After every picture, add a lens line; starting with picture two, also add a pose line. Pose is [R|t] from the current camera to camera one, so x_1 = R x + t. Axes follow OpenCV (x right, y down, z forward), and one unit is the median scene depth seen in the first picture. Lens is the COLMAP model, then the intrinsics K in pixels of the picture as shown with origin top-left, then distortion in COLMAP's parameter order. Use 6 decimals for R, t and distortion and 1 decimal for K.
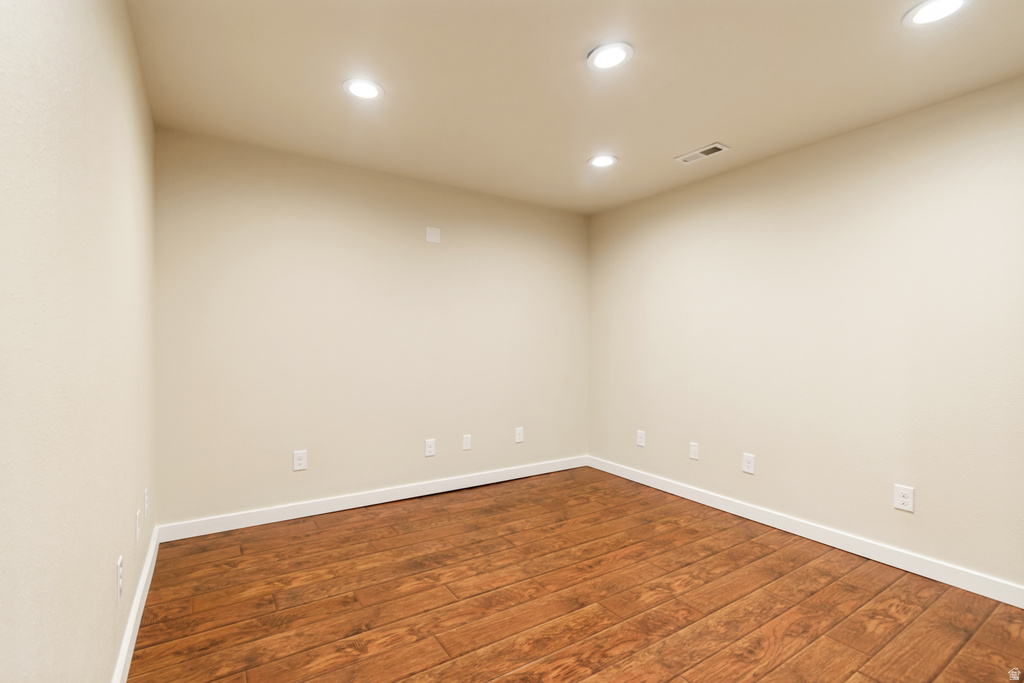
lens RADIAL K [[457.7, 0, 512.0], [0, 457.7, 341.5], [0, 0, 1]] dist [-0.001197, -0.000530]
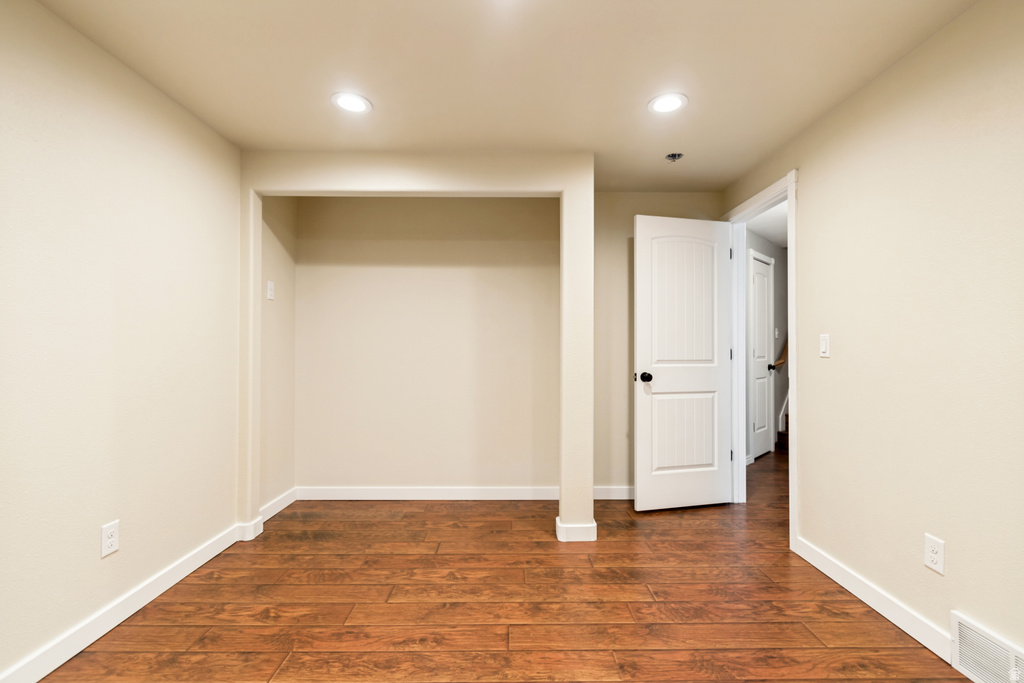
lens RADIAL K [[457.7, 0, 512.0], [0, 457.7, 341.5], [0, 0, 1]] dist [-0.001197, -0.000530]
pose [[-0.840324, 0.002017, 0.542080, -0.203274], [-0.007335, 0.999859, -0.015091, 0.011536], [-0.542034, -0.016658, -0.840191, 1.677819]]
